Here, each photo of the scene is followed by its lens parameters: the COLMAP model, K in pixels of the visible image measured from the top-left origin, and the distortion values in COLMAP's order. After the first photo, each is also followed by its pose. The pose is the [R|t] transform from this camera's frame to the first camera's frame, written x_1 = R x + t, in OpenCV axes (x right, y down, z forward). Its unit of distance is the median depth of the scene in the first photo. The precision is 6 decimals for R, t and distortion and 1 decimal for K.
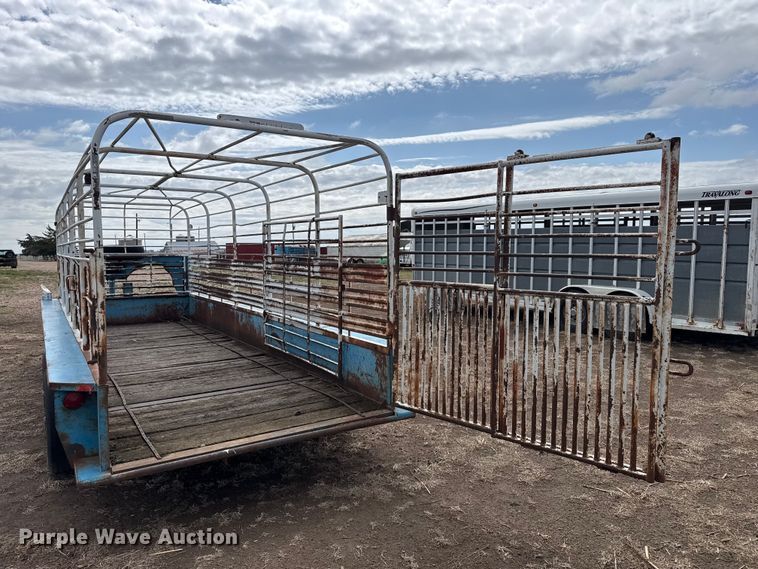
lens RADIAL K [[539.9, 0, 368.6], [0, 539.9, 283.7], [0, 0, 1]] dist [0.062565, -0.109675]
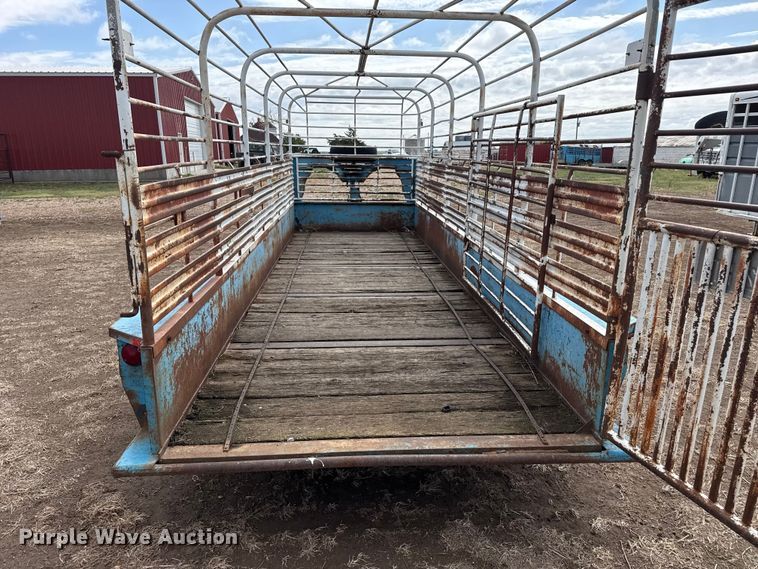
lens RADIAL K [[560.2, 0, 350.2], [0, 560.2, 298.9], [0, 0, 1]] dist [0.075411, -0.112468]
pose [[0.881239, 0.132496, -0.453721, 0.058023], [-0.042704, 0.978301, 0.202742, -0.026968], [0.470738, -0.159288, 0.867775, 0.342126]]
